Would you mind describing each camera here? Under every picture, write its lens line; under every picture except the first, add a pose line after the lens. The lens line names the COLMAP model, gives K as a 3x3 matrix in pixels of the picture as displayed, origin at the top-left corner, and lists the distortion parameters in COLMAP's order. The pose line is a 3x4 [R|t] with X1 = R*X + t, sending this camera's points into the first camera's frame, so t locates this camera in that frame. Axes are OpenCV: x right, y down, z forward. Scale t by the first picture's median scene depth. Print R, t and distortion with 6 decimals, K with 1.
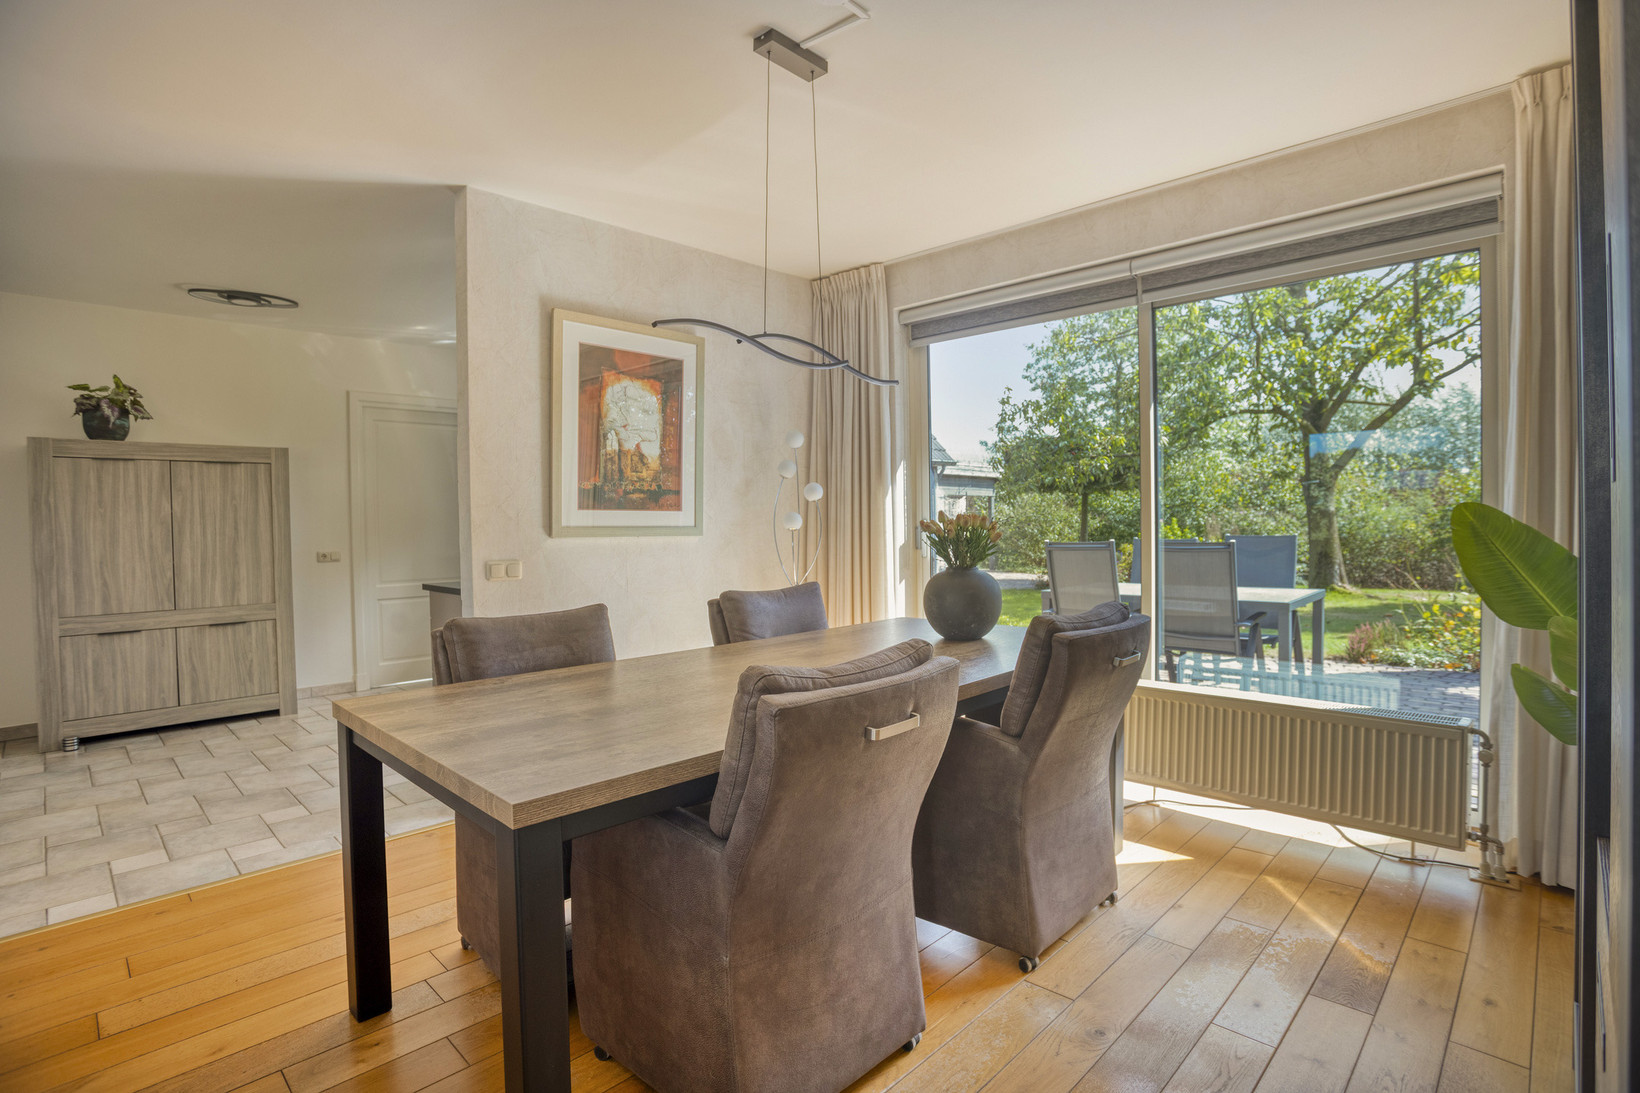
lens RADIAL K [[799.2, 0, 813.4], [0, 799.2, 541.2], [0, 0, 1]] dist [-0.063693, 0.020053]
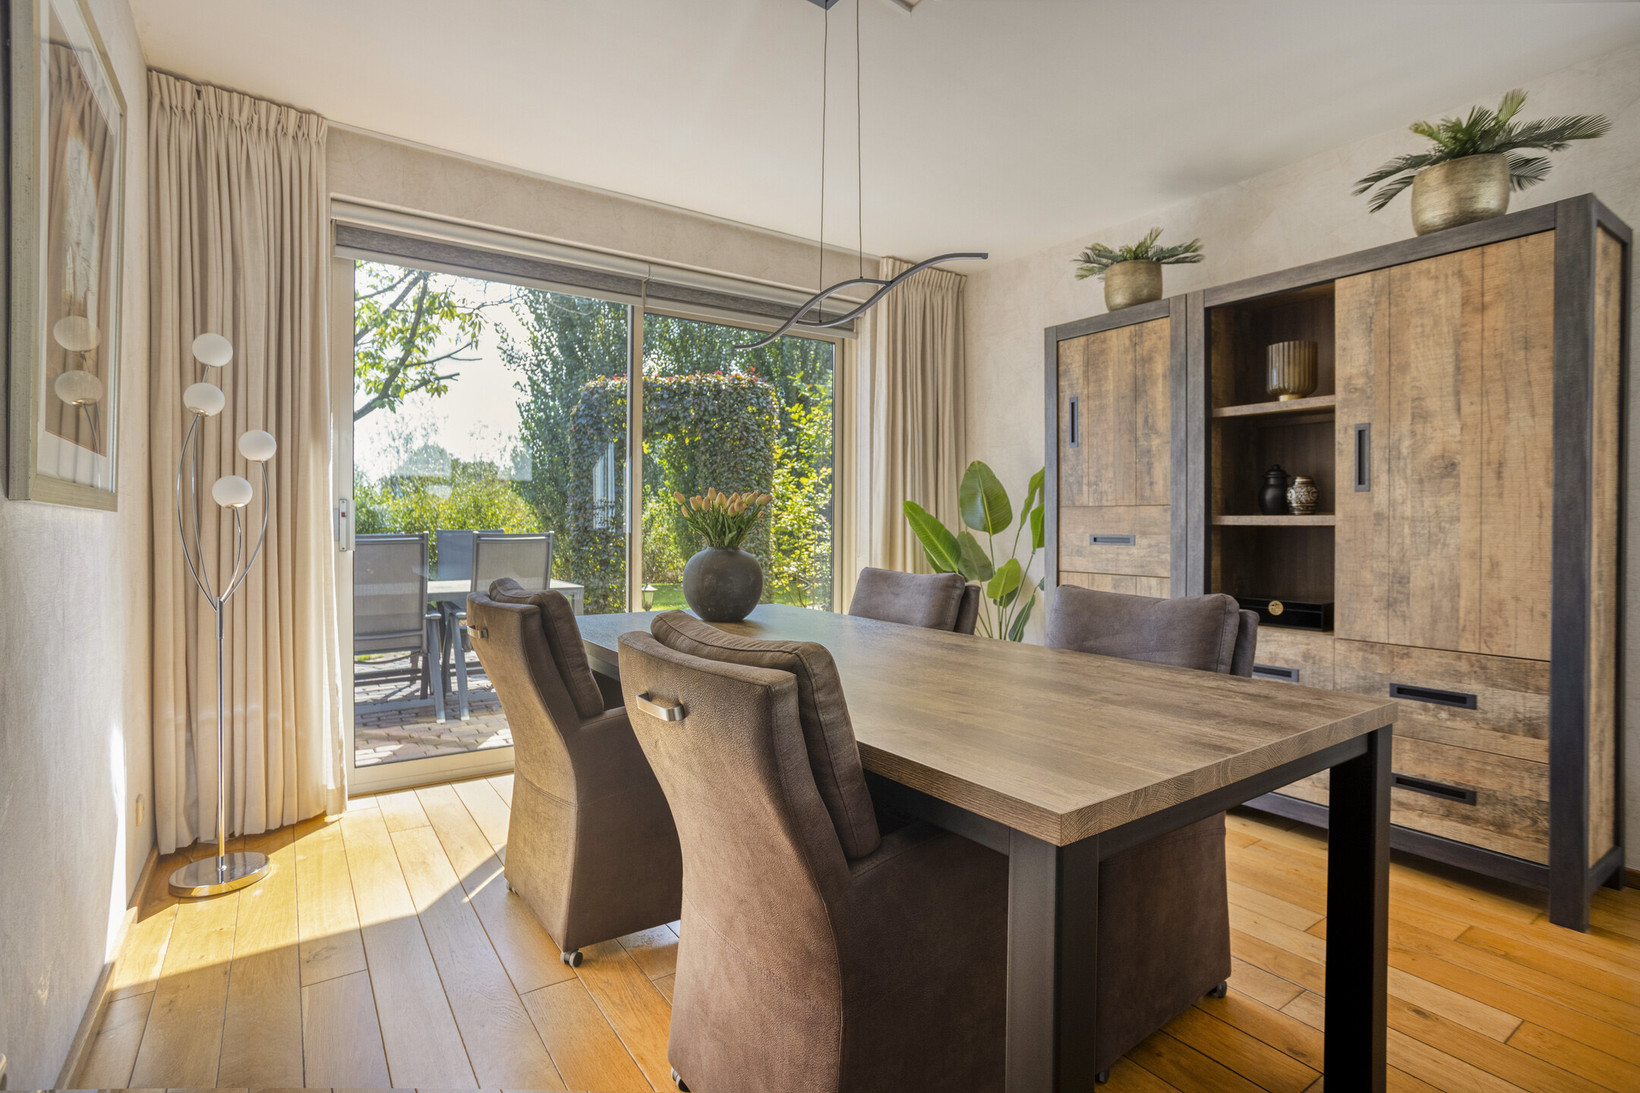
lens RADIAL K [[799.2, 0, 818.1], [0, 799.2, 536.0], [0, 0, 1]] dist [-0.063693, 0.020053]
pose [[0.177616, -0.000265, 0.984100, -0.182754], [0.017905, 0.999835, -0.002963, 0.005500], [-0.983937, 0.018147, 0.177591, 0.176668]]
